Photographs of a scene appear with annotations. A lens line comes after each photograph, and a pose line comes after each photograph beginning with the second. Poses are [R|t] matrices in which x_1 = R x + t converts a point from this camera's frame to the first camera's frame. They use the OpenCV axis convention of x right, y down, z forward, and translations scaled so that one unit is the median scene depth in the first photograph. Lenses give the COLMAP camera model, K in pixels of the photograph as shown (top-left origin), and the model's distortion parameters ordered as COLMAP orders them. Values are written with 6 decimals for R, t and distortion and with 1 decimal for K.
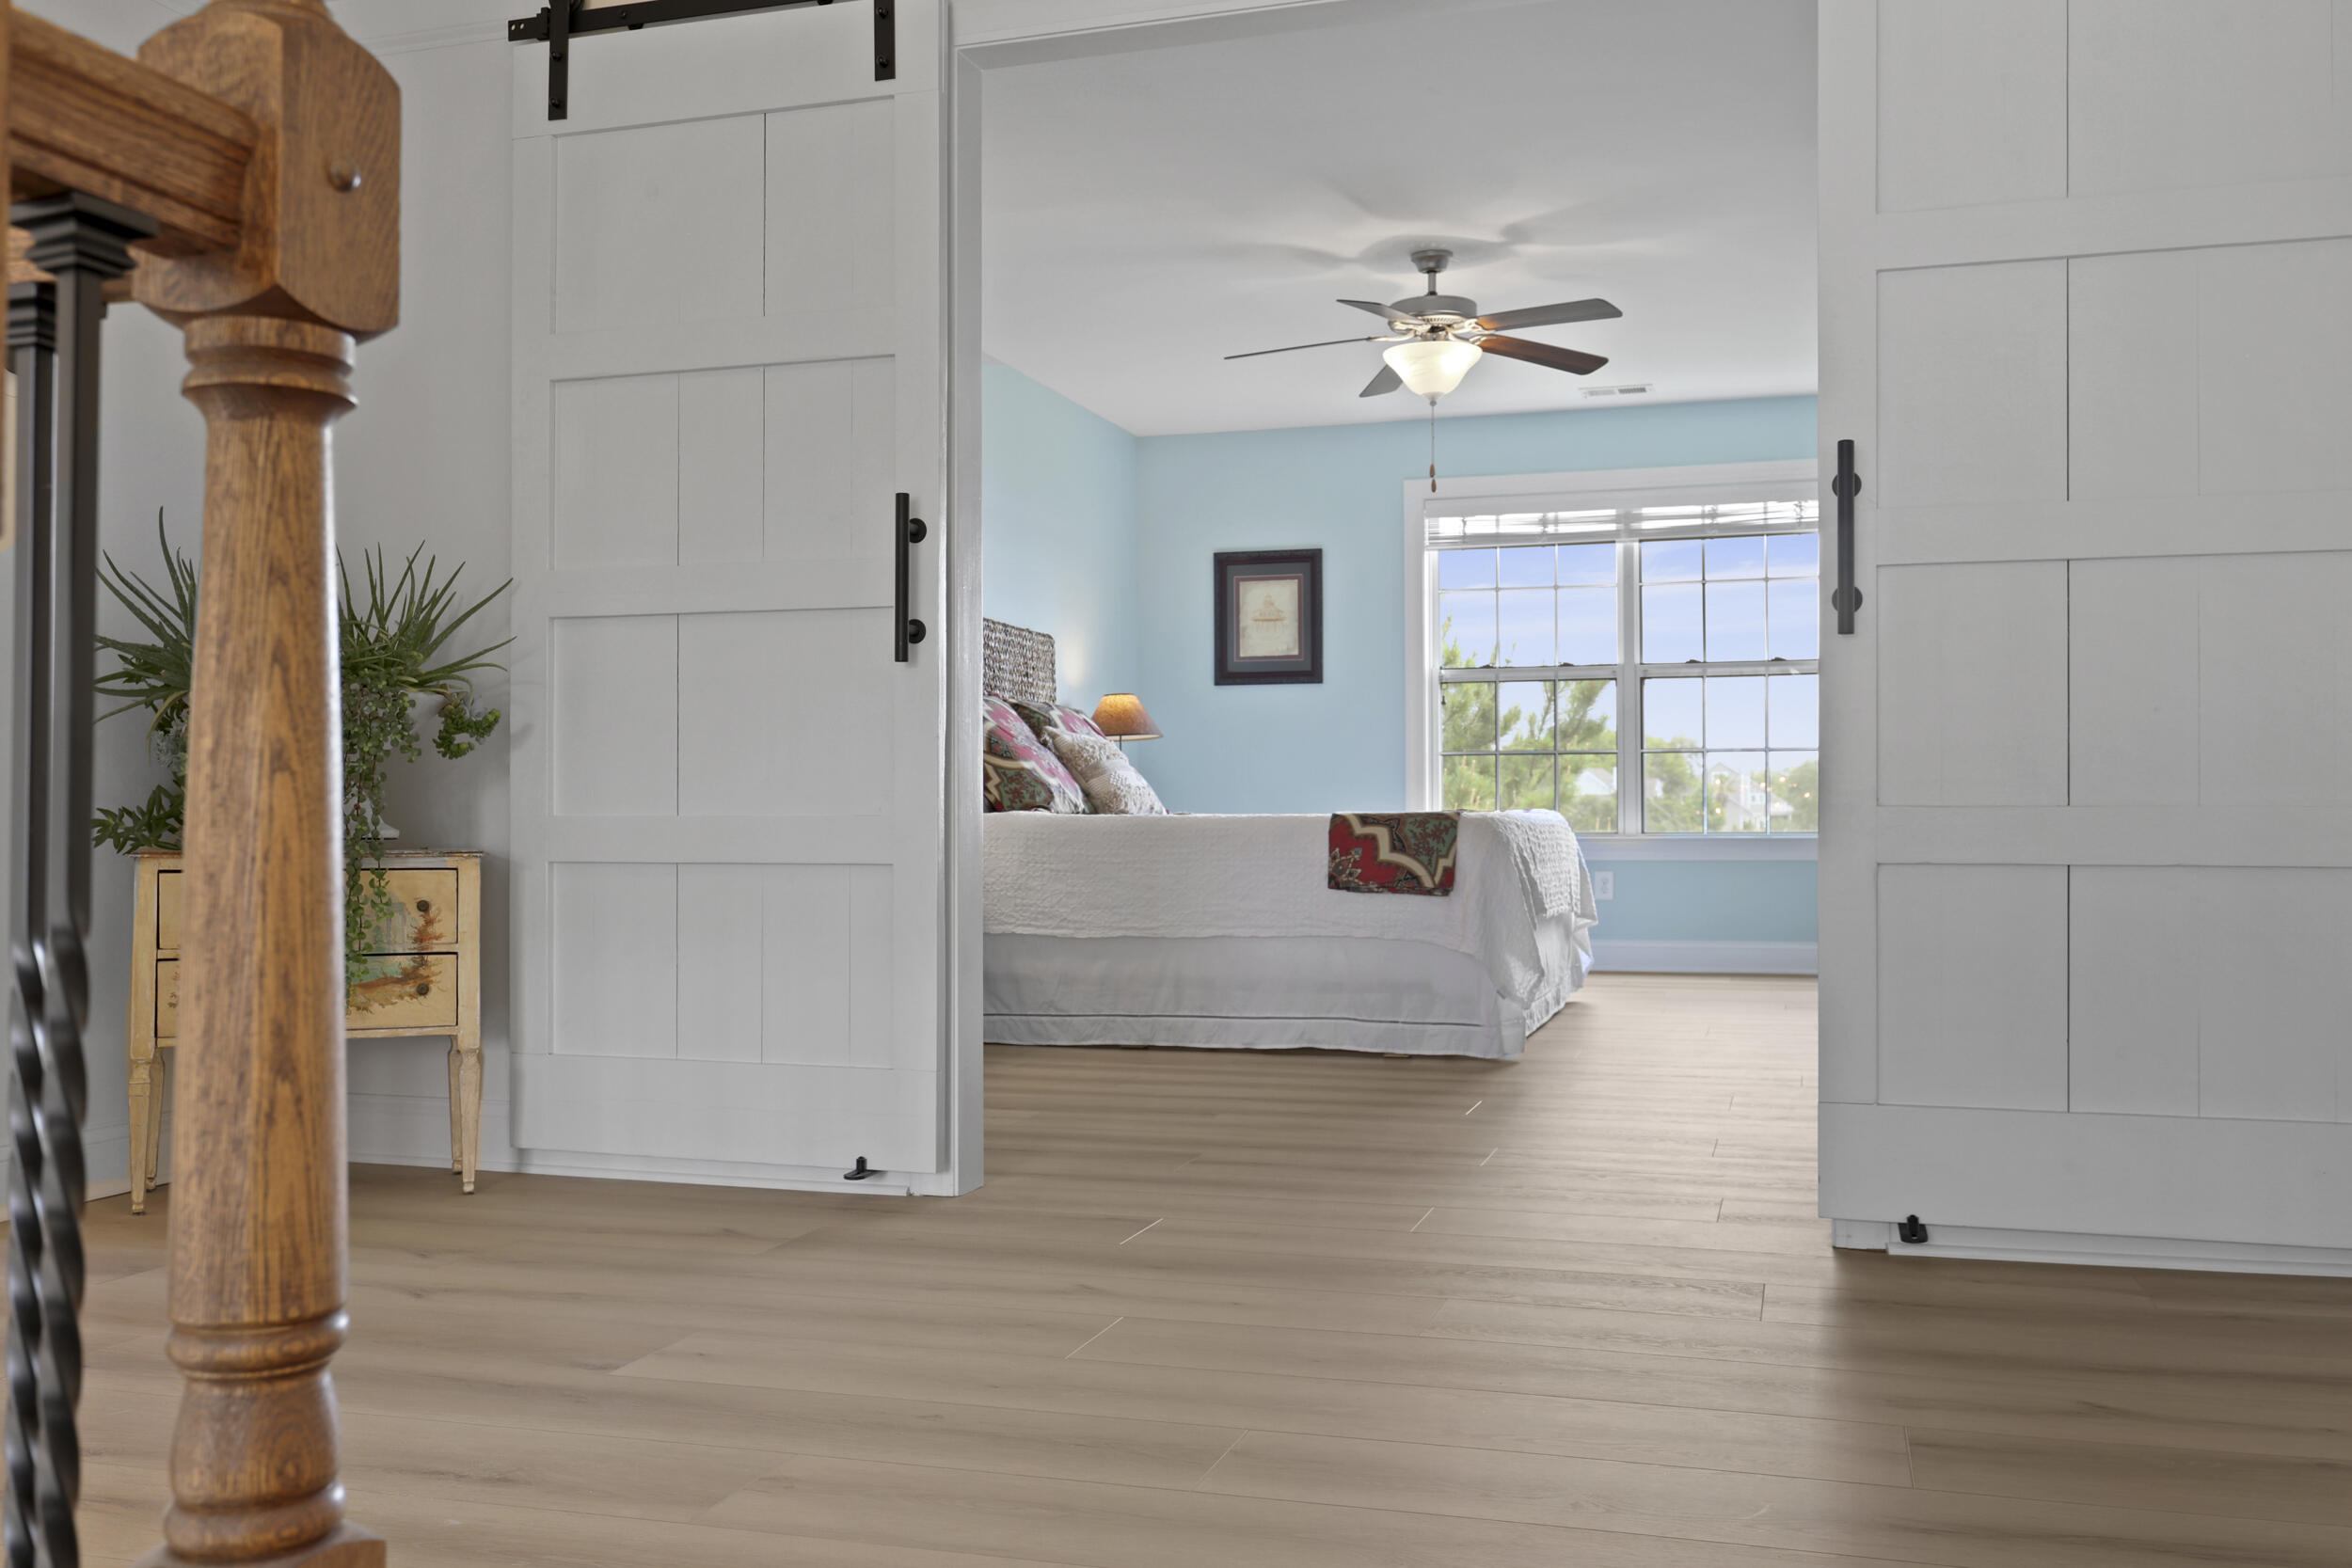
lens RADIAL K [[2088.5, 0, 1177.7], [0, 2088.5, 789.0], [0, 0, 1]] dist [0.000776, 0.000298]
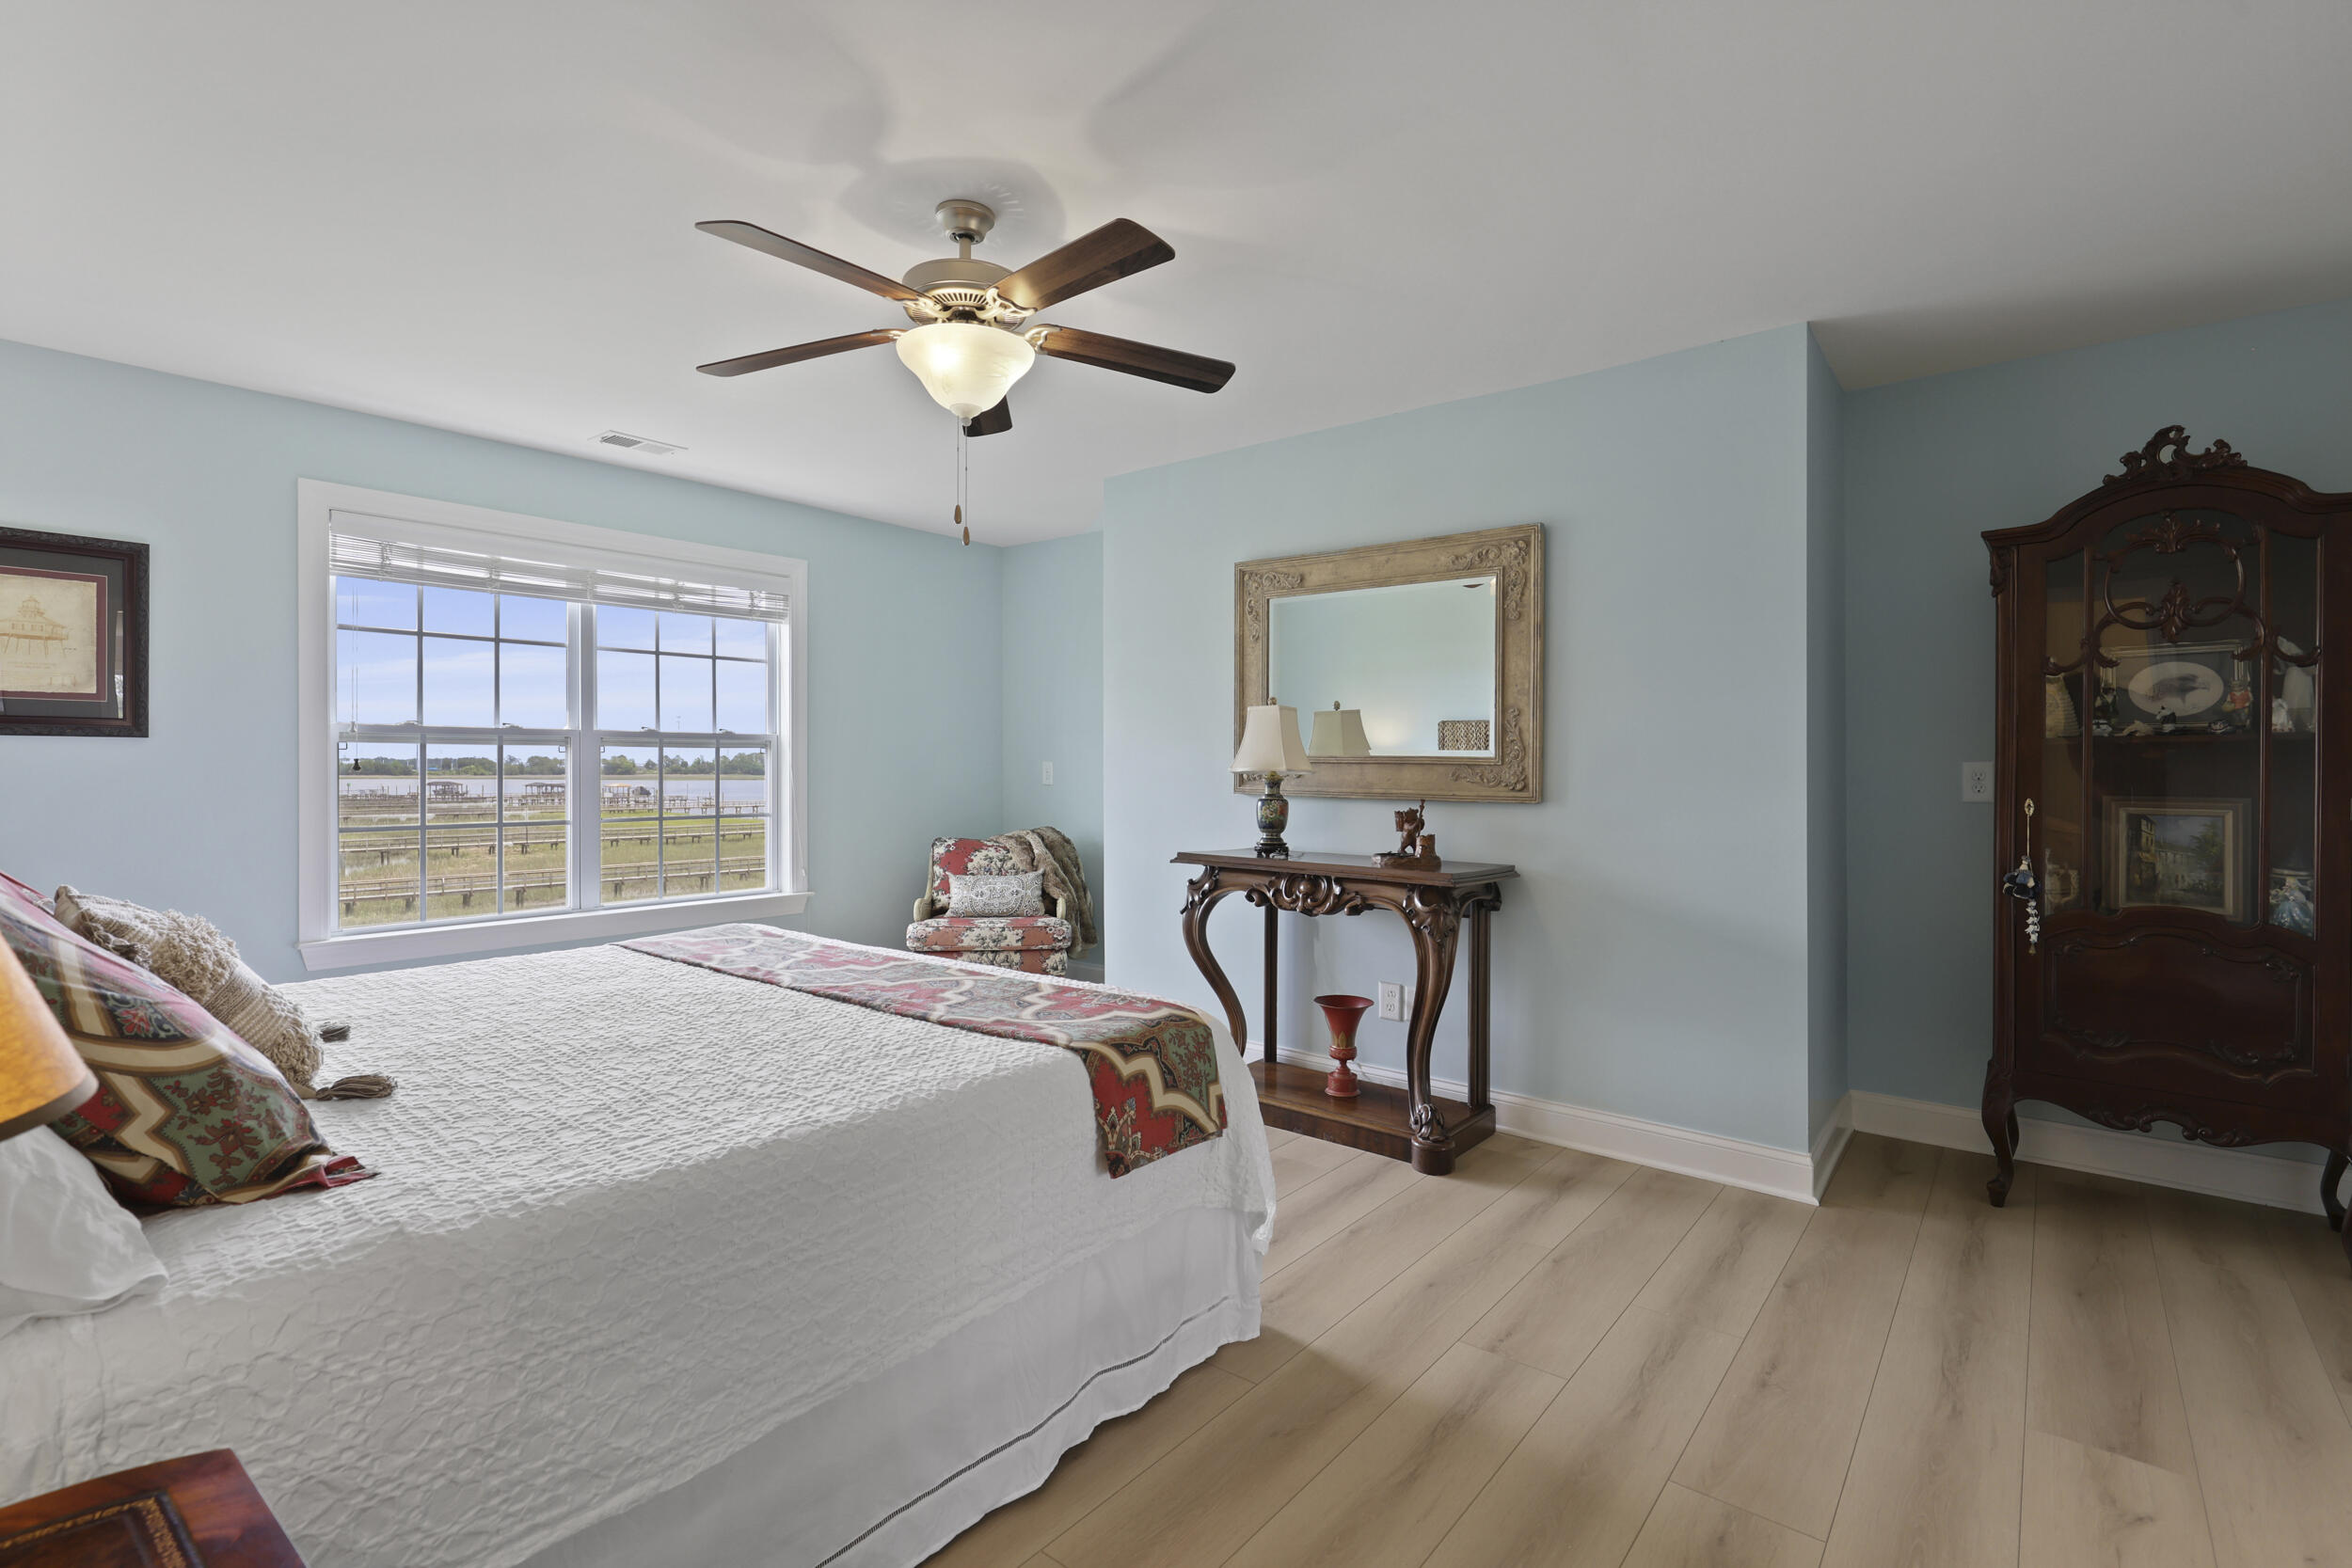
lens RADIAL K [[1075.5, 0, 1172.1], [0, 1075.5, 774.0], [0, 0, 1]] dist [-0.002254, -0.000356]
pose [[0.381486, -0.002112, 0.924372, -0.206202], [-0.014301, 0.999864, 0.008187, -0.071798], [-0.924264, -0.016343, 0.381404, 0.846307]]
